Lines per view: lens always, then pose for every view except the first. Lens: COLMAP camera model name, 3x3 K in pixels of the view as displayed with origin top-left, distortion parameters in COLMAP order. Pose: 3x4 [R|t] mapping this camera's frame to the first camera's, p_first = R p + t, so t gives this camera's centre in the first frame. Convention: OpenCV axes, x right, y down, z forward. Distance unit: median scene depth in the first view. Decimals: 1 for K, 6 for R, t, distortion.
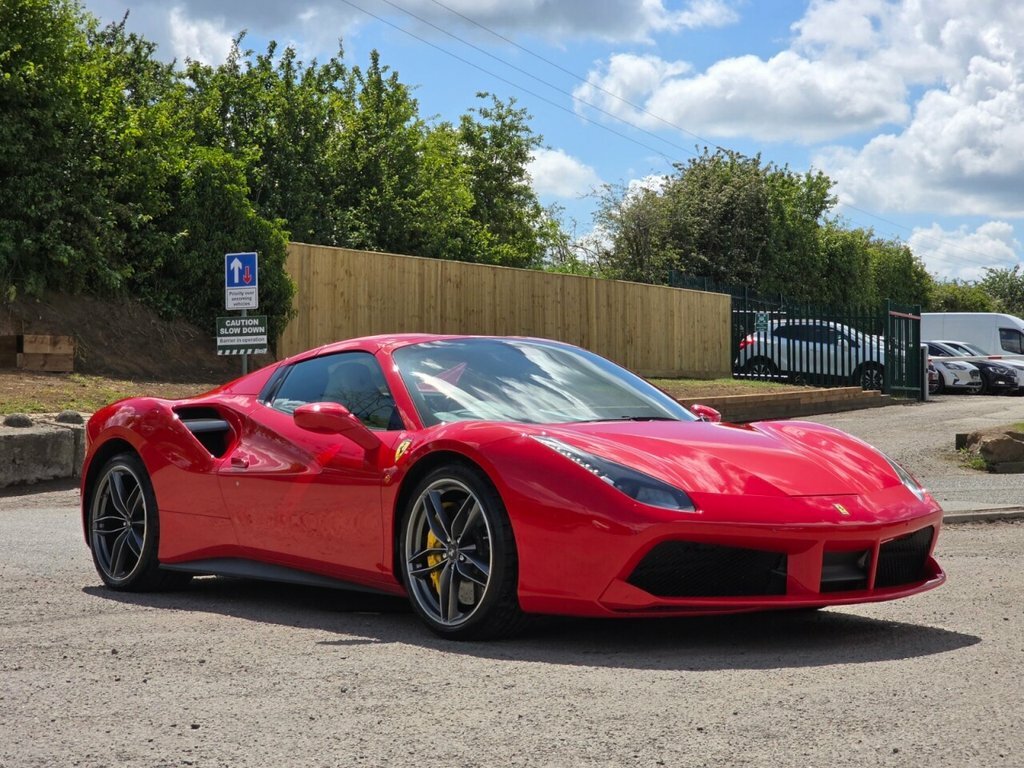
lens RADIAL K [[2059.1, 0, 512.0], [0, 2059.1, 384.0], [0, 0, 1]] dist [-0.284401, 4.110330]
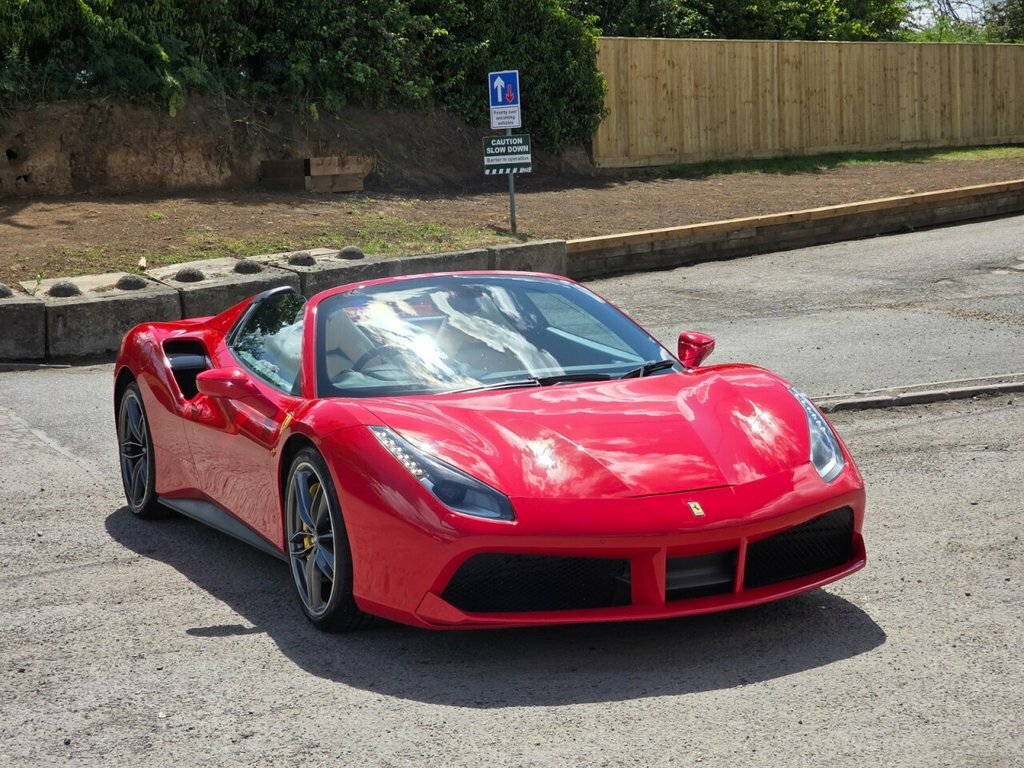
lens RADIAL K [[1995.5, 0, 512.0], [0, 1995.5, 384.0], [0, 0, 1]] dist [-0.029123, 0.654545]
pose [[0.970745, -0.007661, -0.239990, 0.089650], [0.039646, 0.990886, 0.128733, -0.033261], [0.236816, -0.134482, 0.962202, 0.045987]]
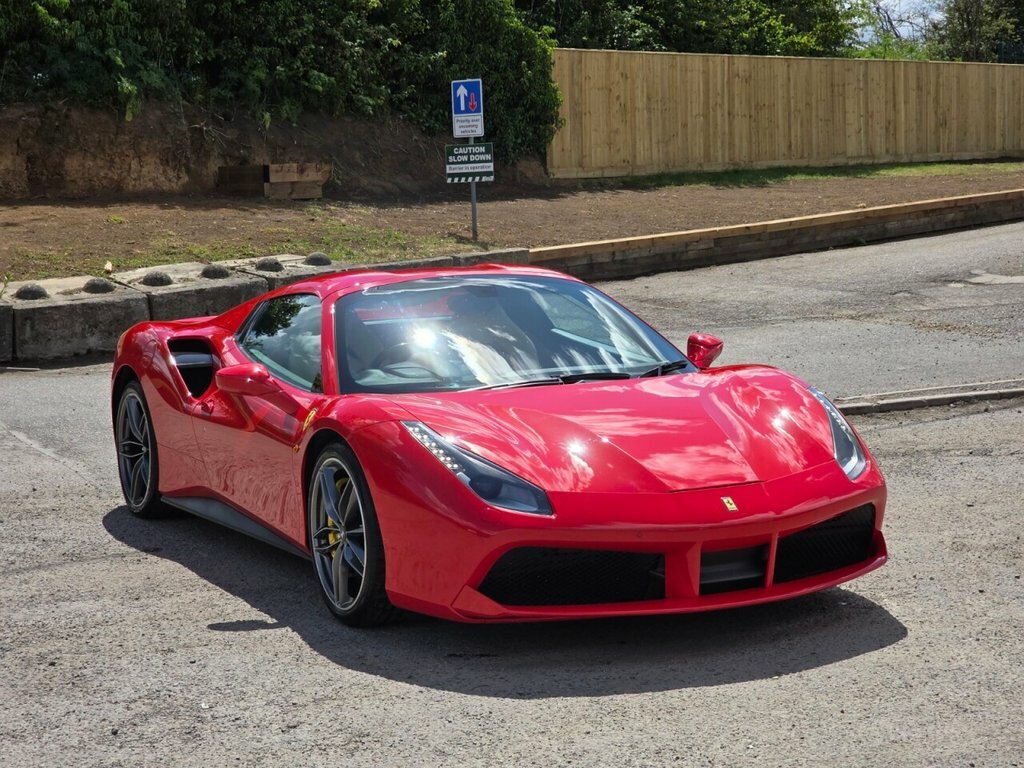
lens RADIAL K [[1998.4, 0, 532.7], [0, 1998.4, 401.8], [0, 0, 1]] dist [-0.032126, 0.651338]
pose [[0.981110, -0.000993, -0.193447, 0.075616], [0.027023, 0.990886, 0.131964, -0.031597], [0.191553, -0.134699, 0.972195, 0.039510]]
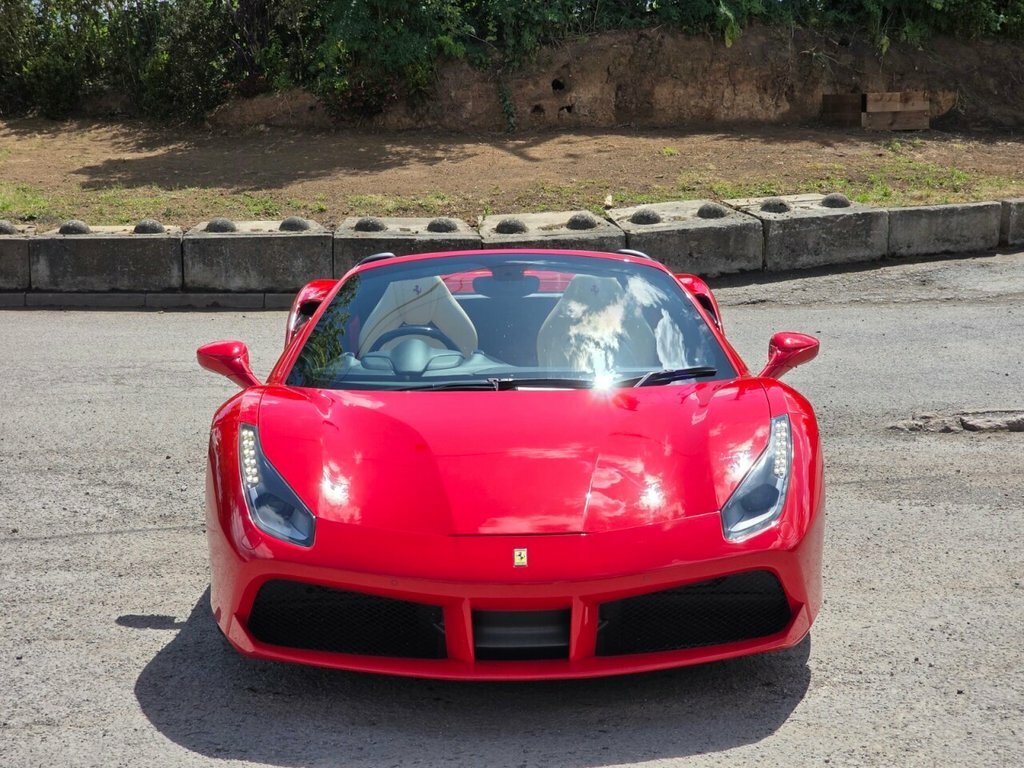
lens RADIAL K [[1994.2, 0, 498.8], [0, 1994.2, 383.1], [0, 0, 1]] dist [0.060952, -0.133477]
pose [[0.793711, 0.073963, -0.603782, 0.183783], [0.025889, 0.987574, 0.155010, -0.036172], [0.607744, -0.138665, 0.781933, 0.130660]]
